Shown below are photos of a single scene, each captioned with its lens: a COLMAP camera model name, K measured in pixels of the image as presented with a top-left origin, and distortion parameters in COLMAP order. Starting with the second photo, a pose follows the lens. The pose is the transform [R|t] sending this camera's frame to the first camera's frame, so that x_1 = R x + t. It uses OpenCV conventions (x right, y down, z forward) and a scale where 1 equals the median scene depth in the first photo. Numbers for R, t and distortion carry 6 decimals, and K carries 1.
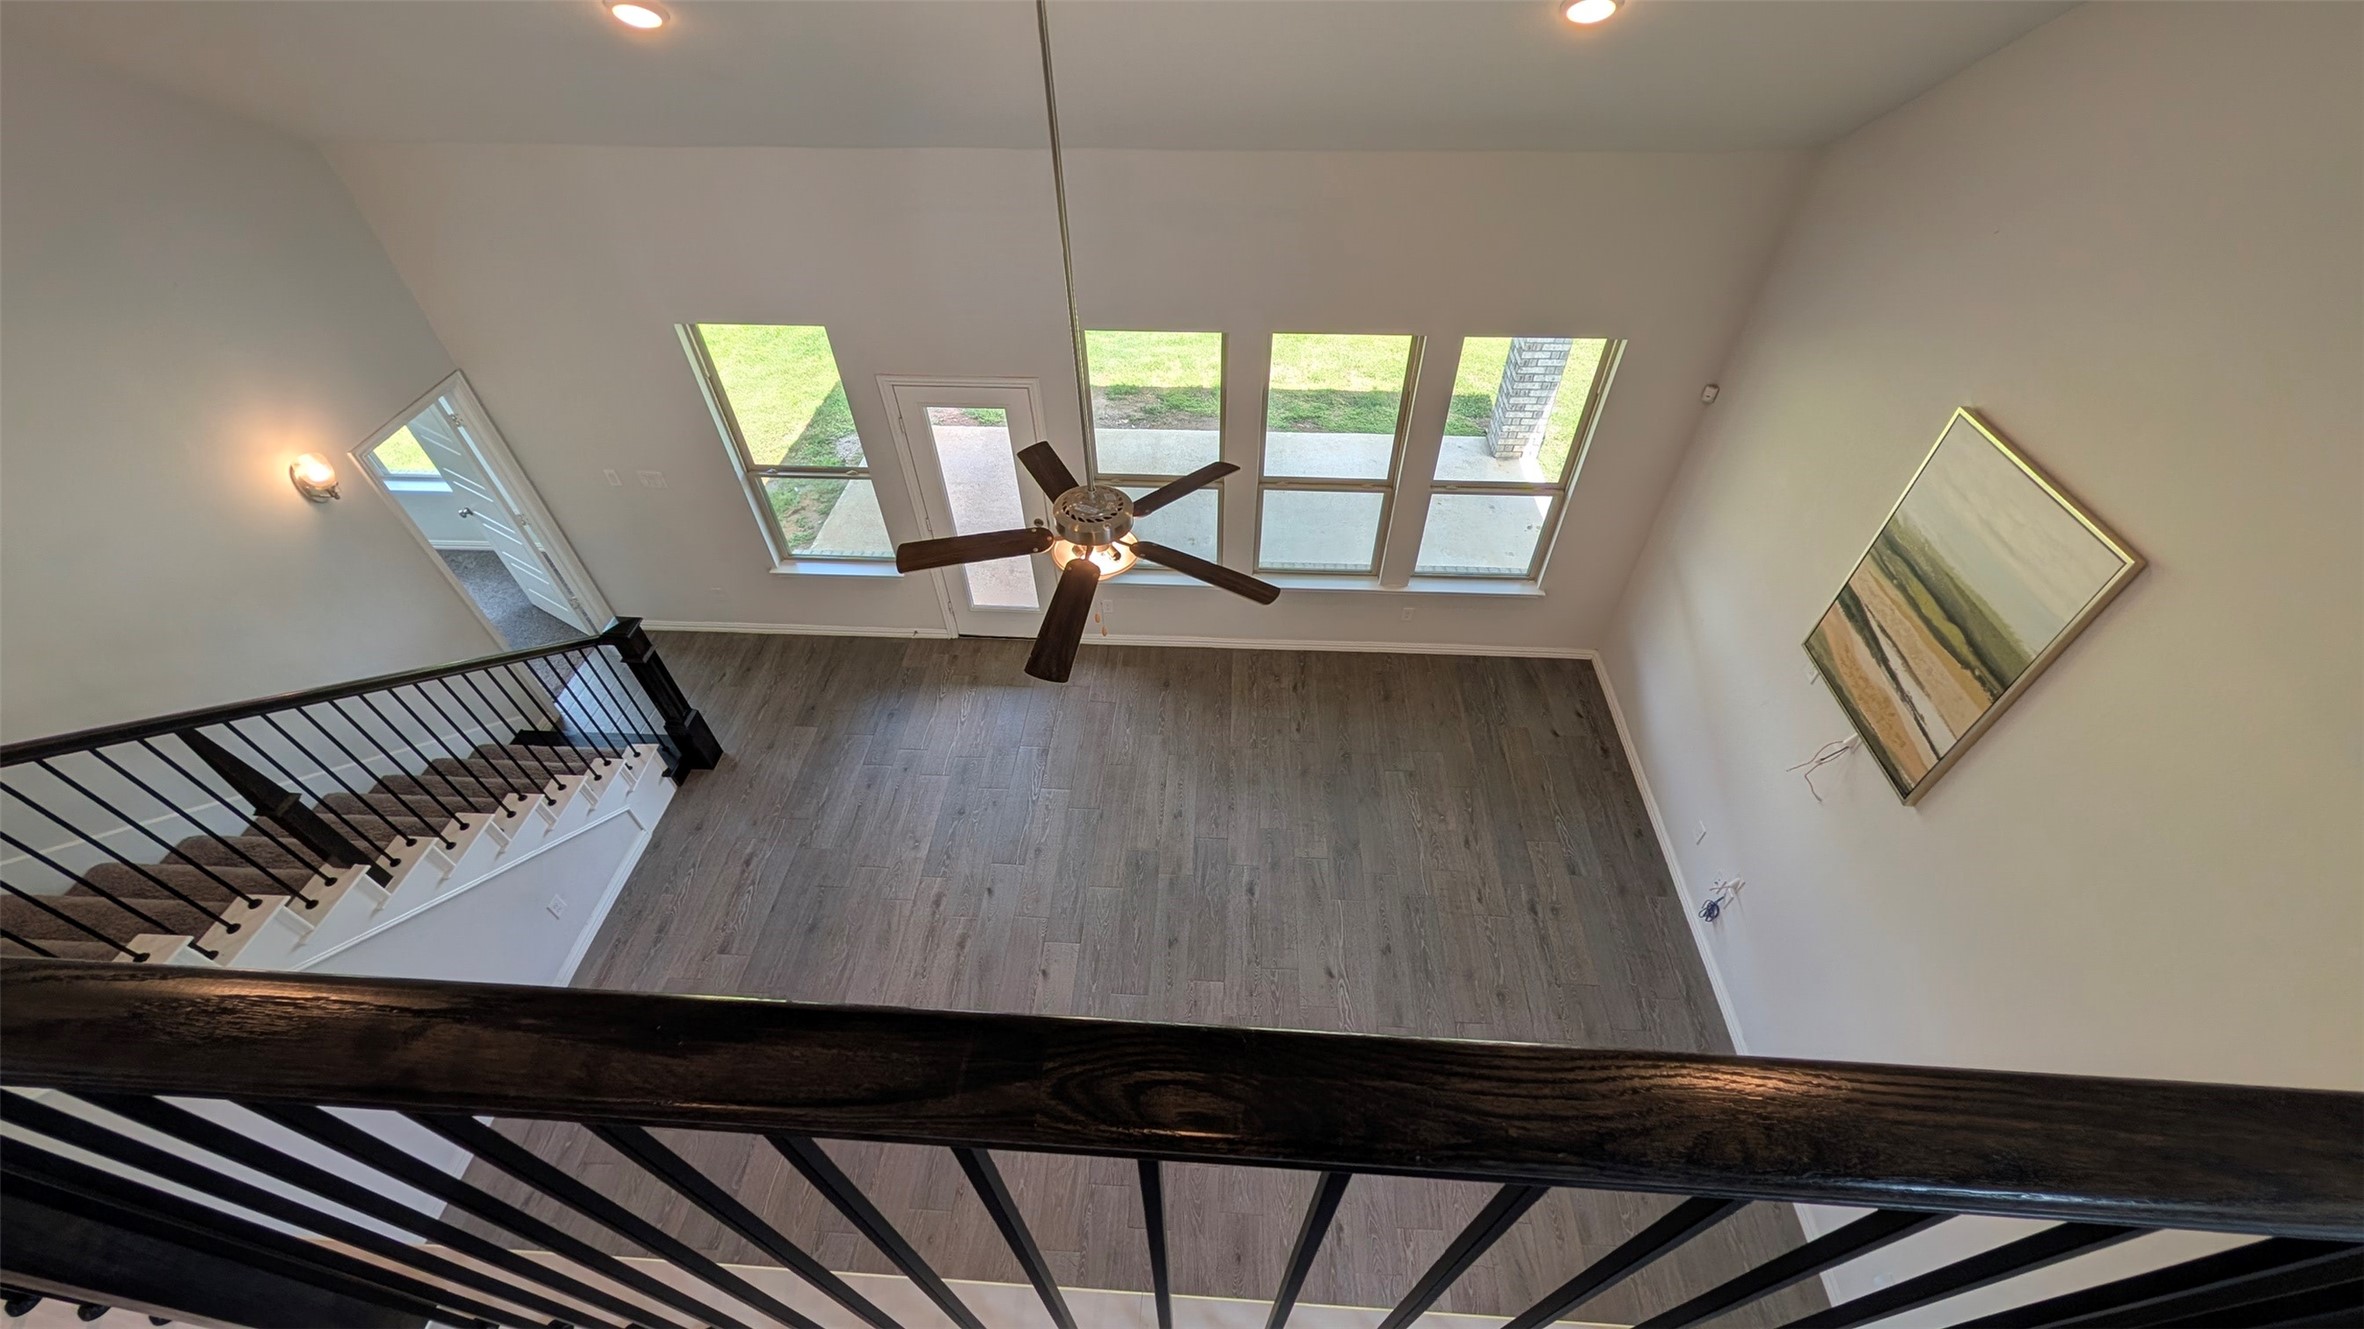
lens RADIAL K [[887.0, 0, 1191.7], [0, 887.0, 666.6], [0, 0, 1]] dist [0.000832, 0.000116]
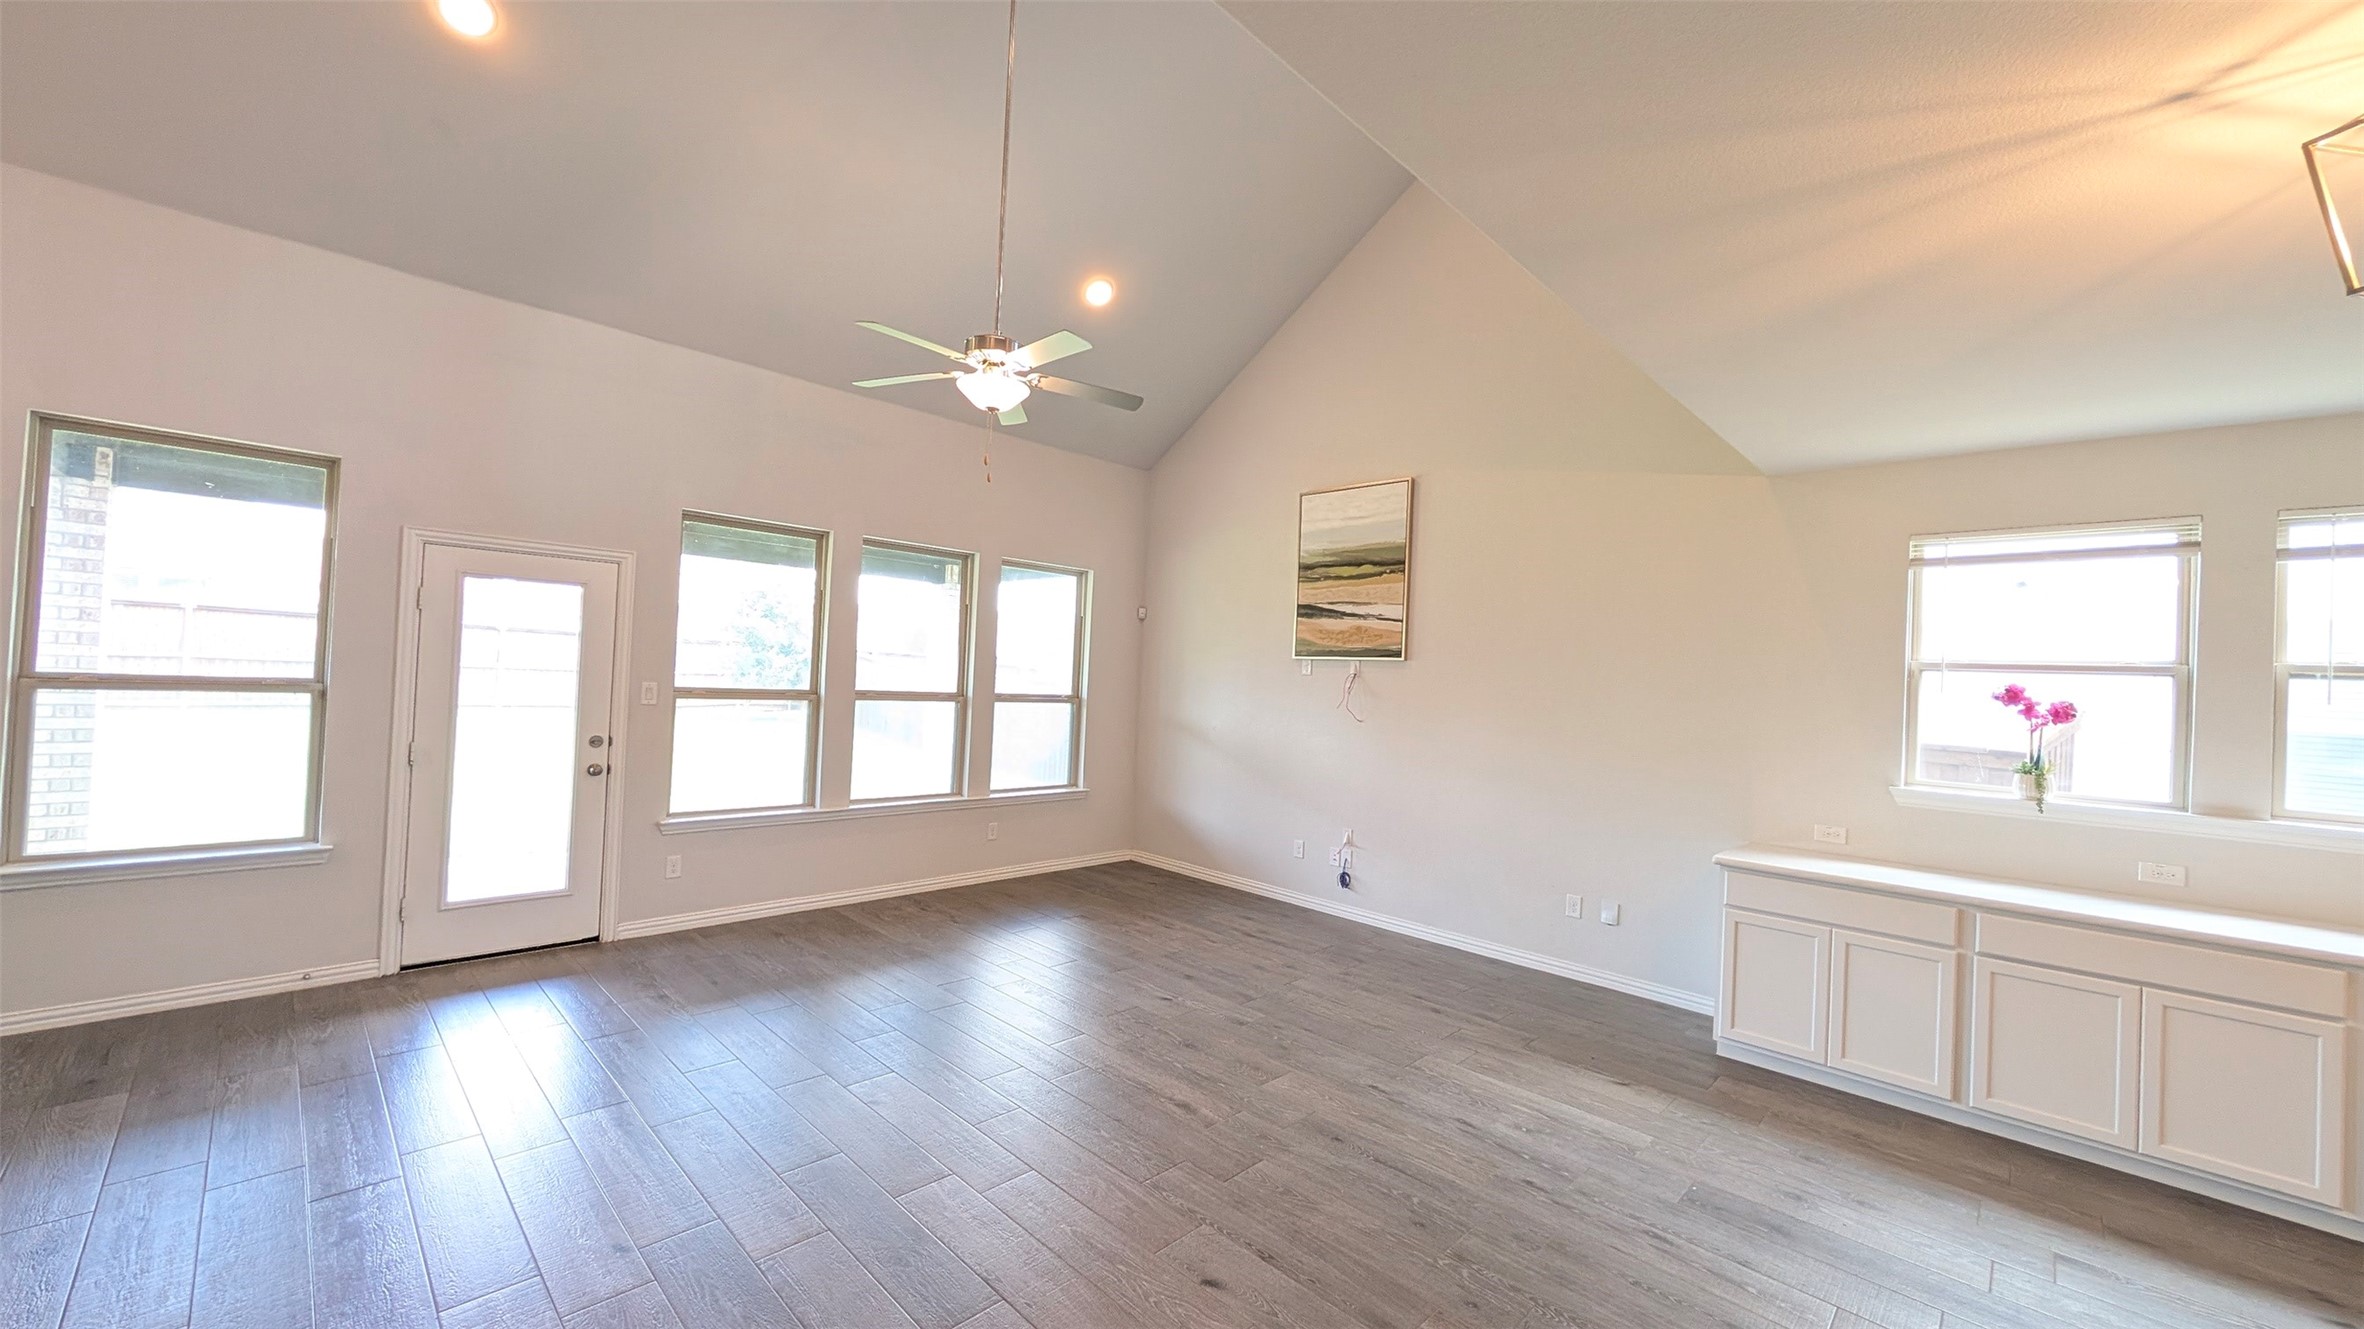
lens RADIAL K [[887.0, 0, 1189.1], [0, 887.0, 666.7], [0, 0, 1]] dist [0.000832, 0.000116]
pose [[0.653881, 0.045659, 0.755219, -0.514997], [0.505352, 0.716514, -0.480861, 0.537417], [-0.563080, 0.696077, 0.445441, 0.340057]]
